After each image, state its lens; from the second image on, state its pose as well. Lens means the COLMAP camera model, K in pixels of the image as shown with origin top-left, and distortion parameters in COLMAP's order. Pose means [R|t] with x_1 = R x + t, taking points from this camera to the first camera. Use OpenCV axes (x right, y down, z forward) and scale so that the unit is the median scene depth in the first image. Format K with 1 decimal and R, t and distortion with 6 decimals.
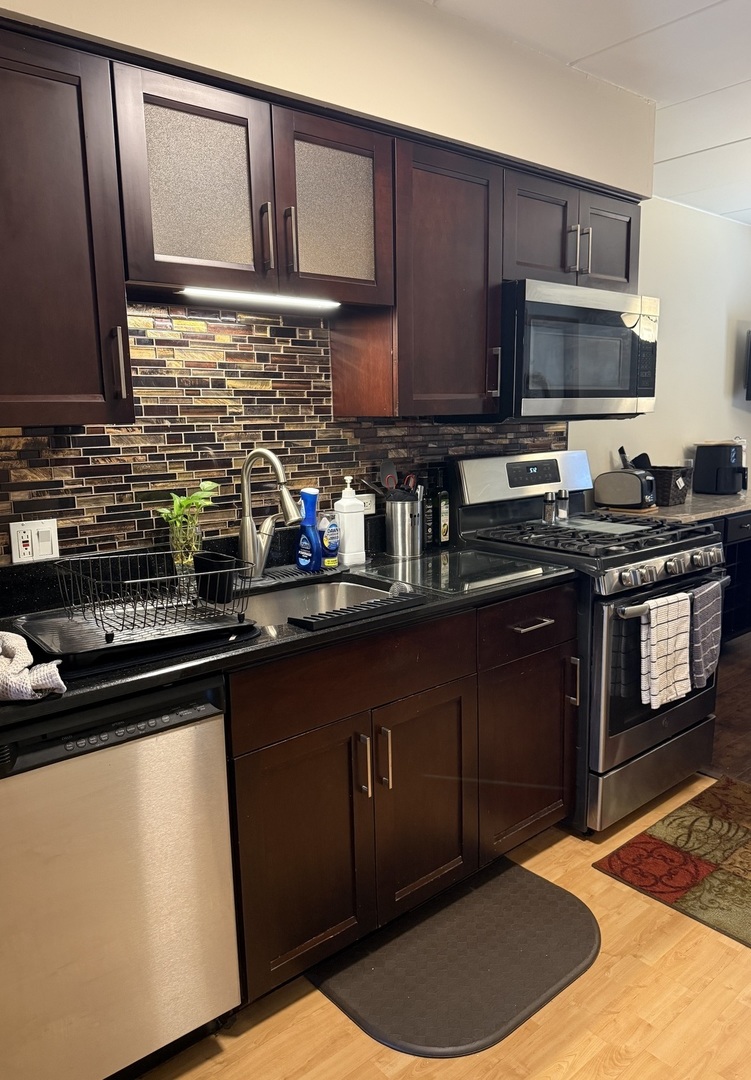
lens RADIAL K [[782.9, 0, 377.1], [0, 782.9, 540.2], [0, 0, 1]] dist [-0.001821, -0.000957]
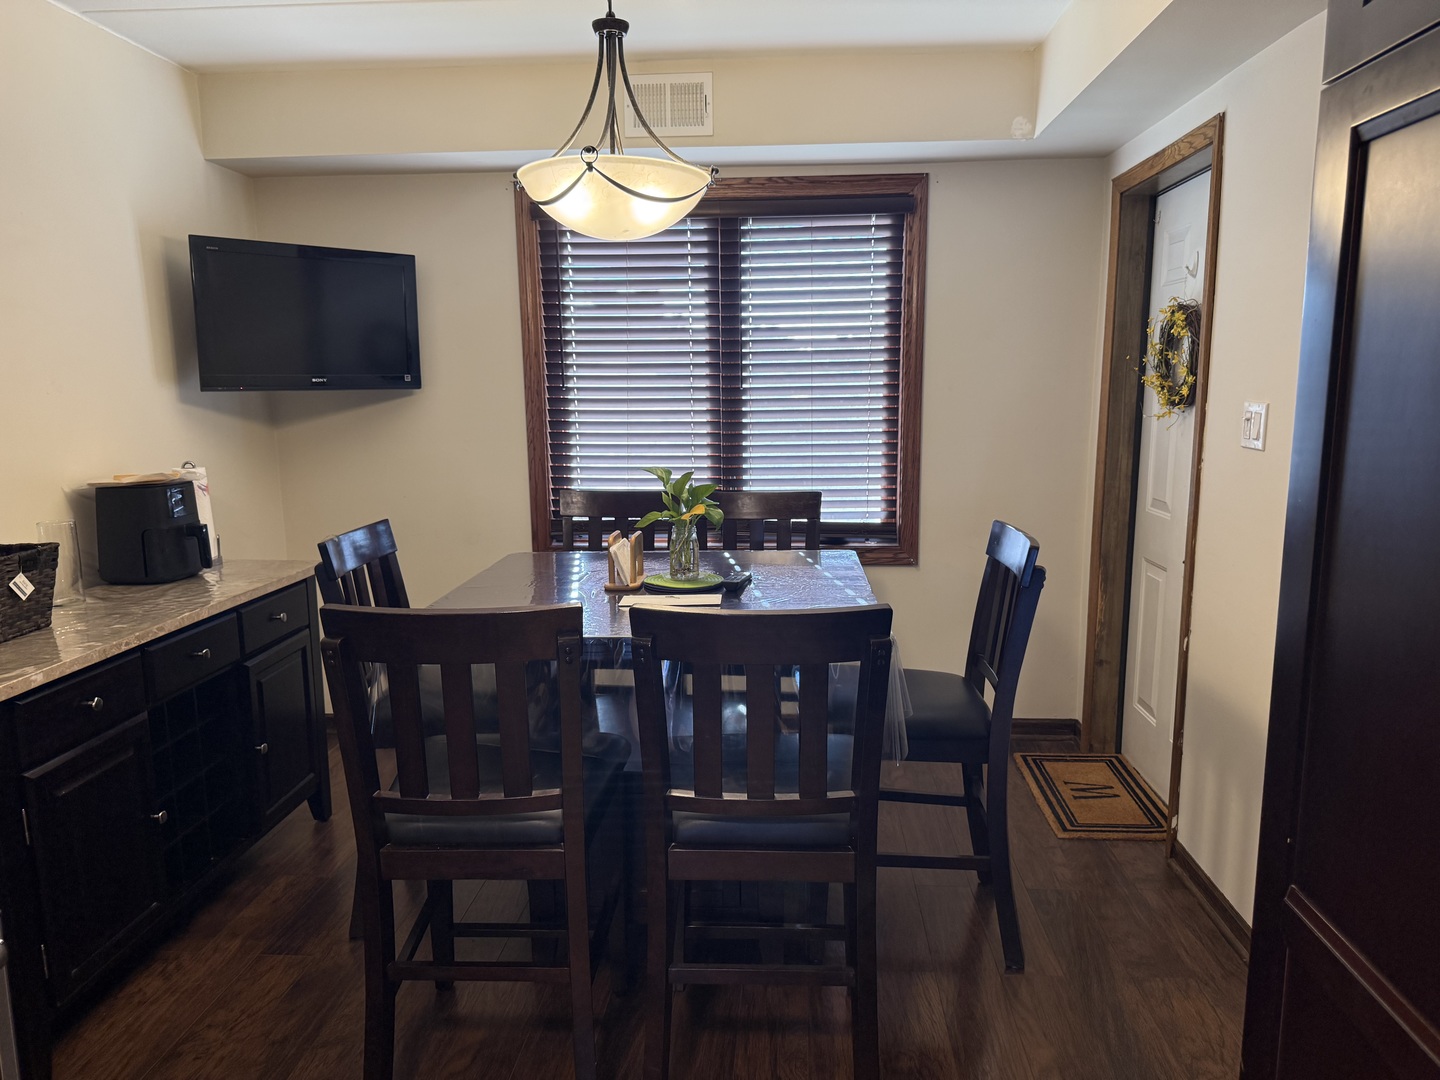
lens RADIAL K [[1004.3, 0, 722.6], [0, 1004.3, 542.5], [0, 0, 1]] dist [-0.000093, 0.000095]
pose [[0.688928, -0.102360, 0.717565, 0.259235], [0.114184, 0.992944, 0.032016, -0.070509], [-0.715779, 0.059878, 0.695755, 0.338713]]
